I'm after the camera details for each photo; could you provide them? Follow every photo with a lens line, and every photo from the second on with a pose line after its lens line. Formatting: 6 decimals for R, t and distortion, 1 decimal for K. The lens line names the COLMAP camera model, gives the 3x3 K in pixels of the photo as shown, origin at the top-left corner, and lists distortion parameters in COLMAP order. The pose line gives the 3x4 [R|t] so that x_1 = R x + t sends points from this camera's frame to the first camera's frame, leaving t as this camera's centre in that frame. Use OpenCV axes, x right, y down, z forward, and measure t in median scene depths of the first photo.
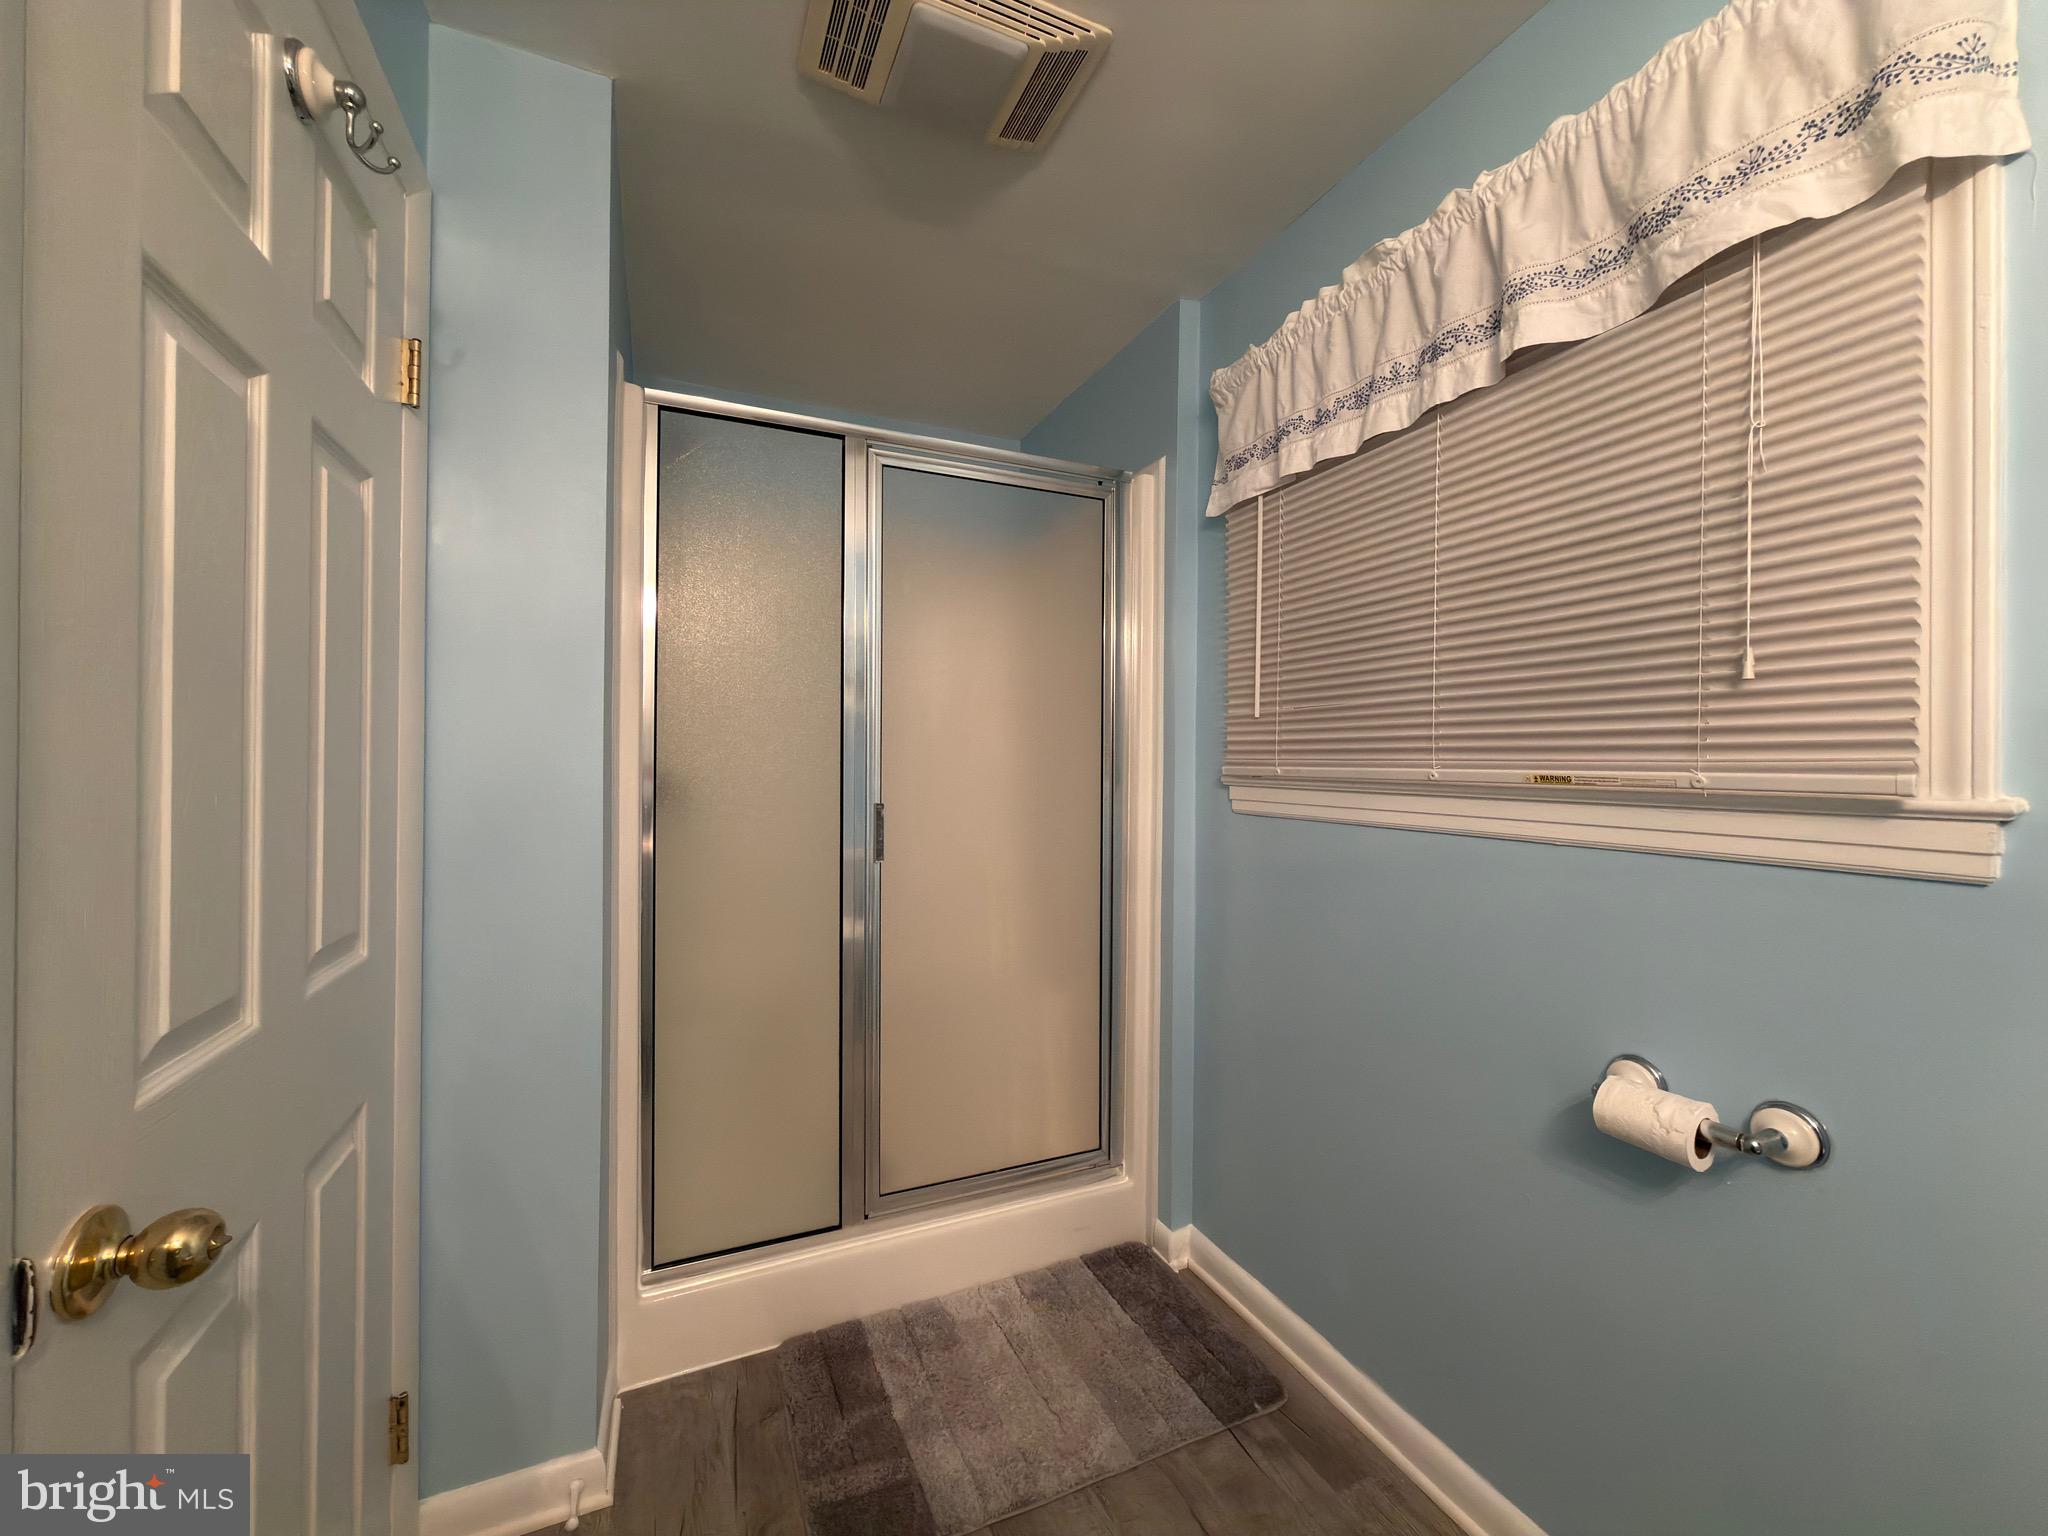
lens RADIAL K [[811.4, 0, 1026.5], [0, 811.4, 765.7], [0, 0, 1]] dist [0.000572, -0.000206]
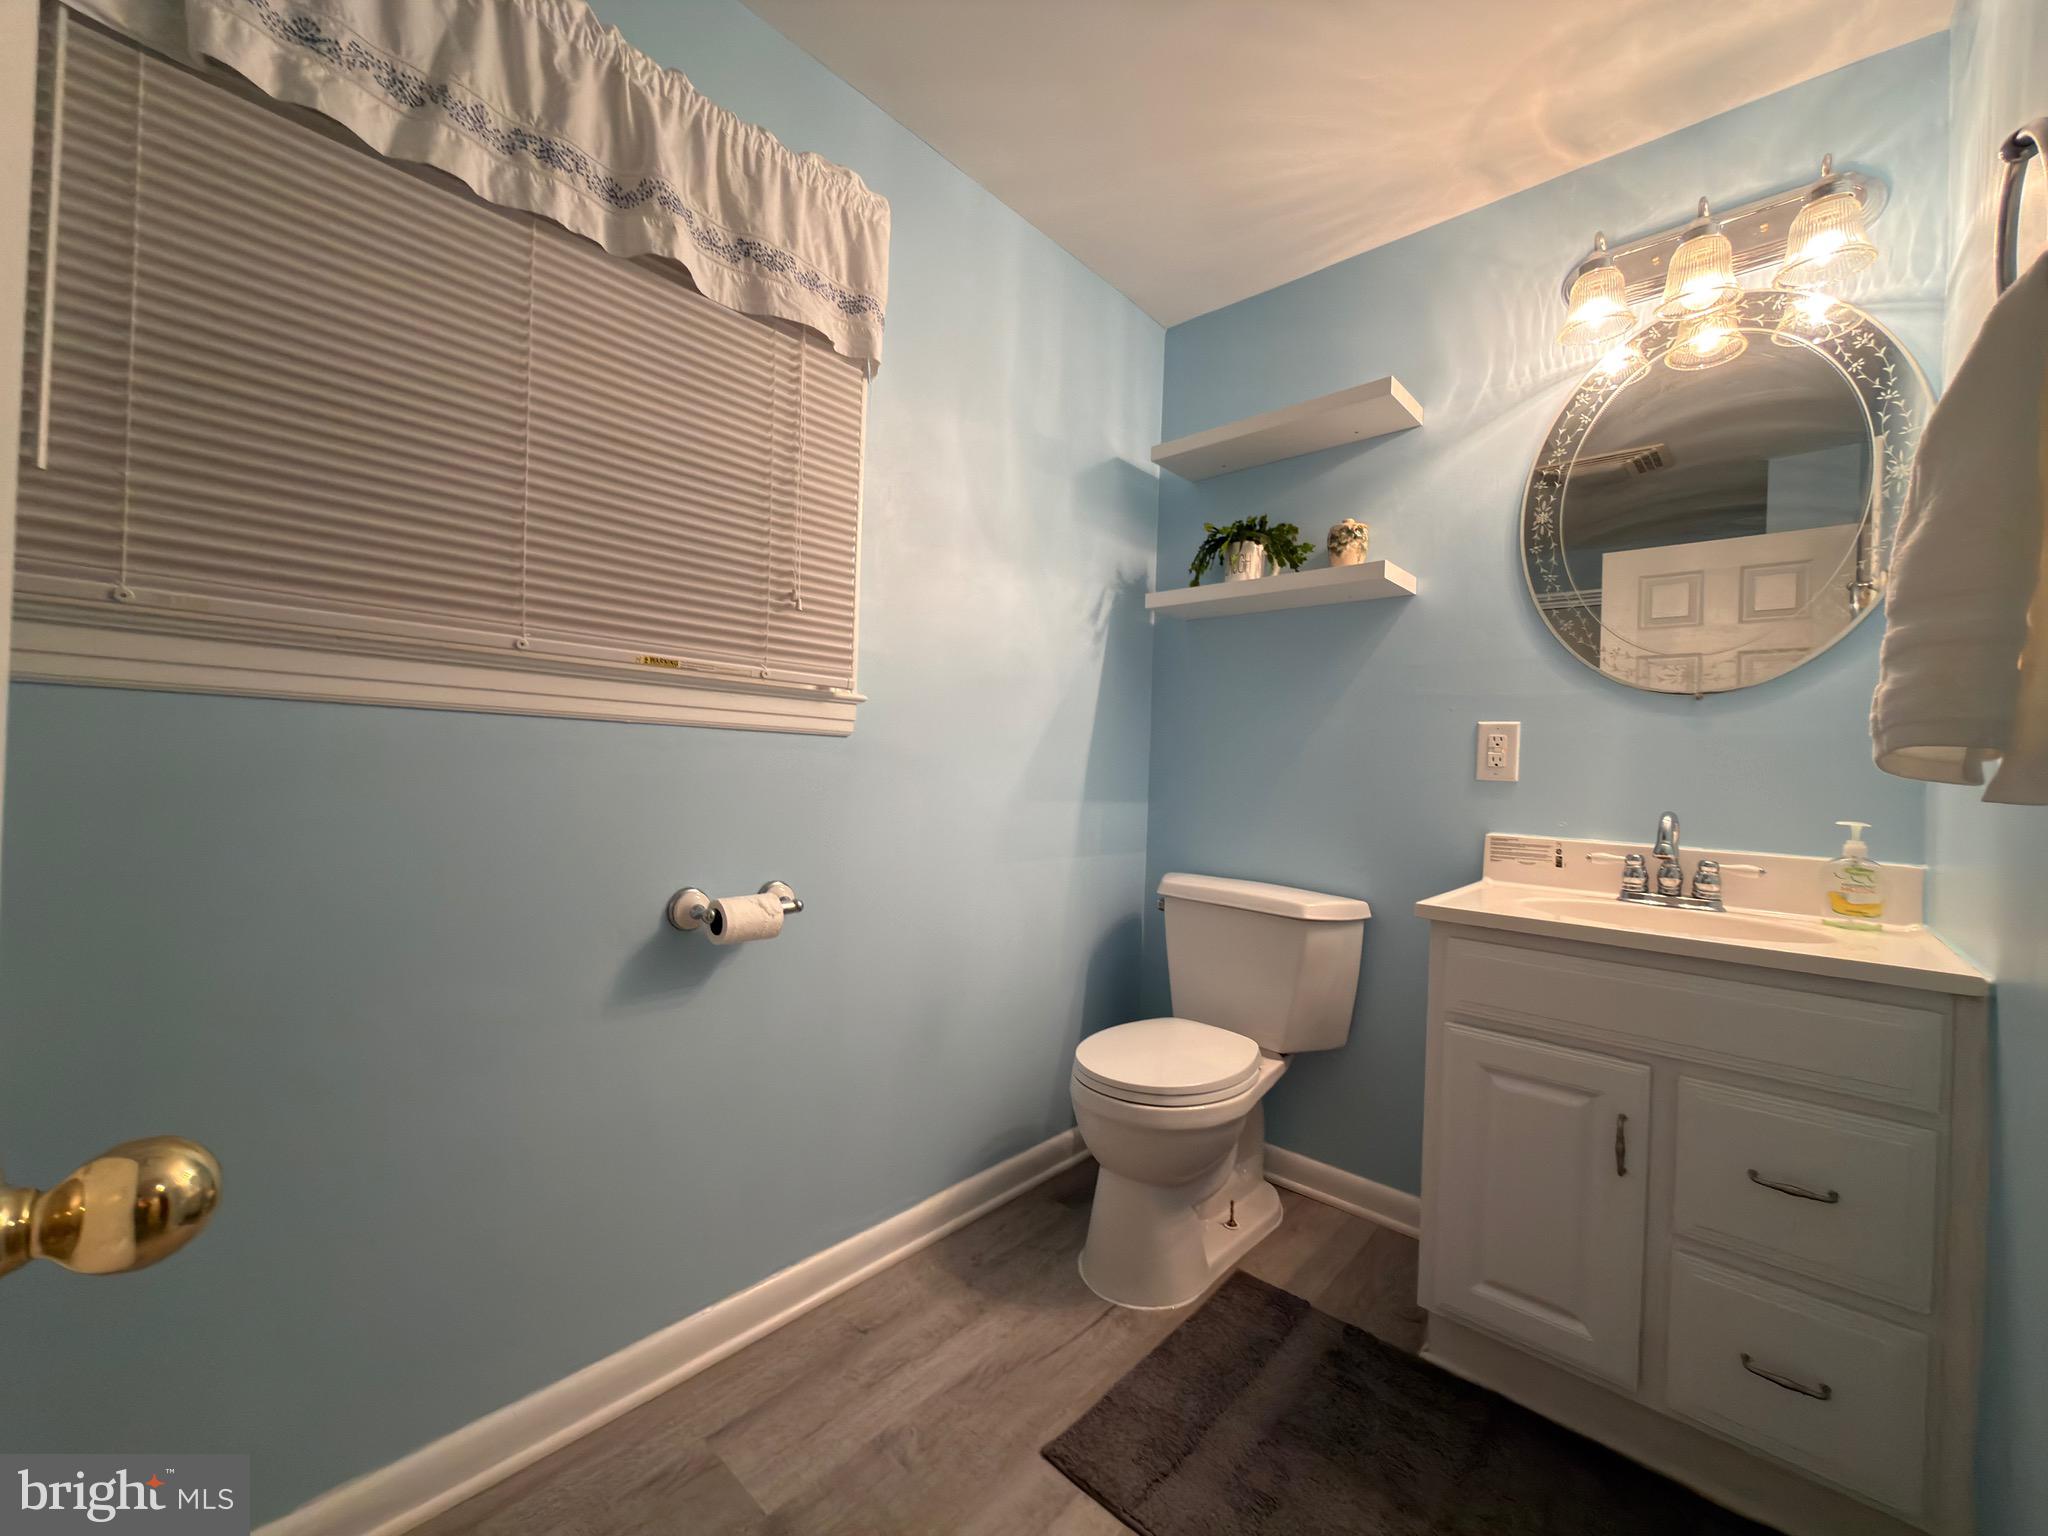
lens RADIAL K [[811.4, 0, 1024.6], [0, 811.4, 758.3], [0, 0, 1]] dist [0.000572, -0.000206]
pose [[-0.409302, -0.016126, 0.912256, -0.589852], [-0.037462, 0.999298, 0.000856, 0.132655], [-0.911629, -0.033825, -0.409619, 1.023928]]
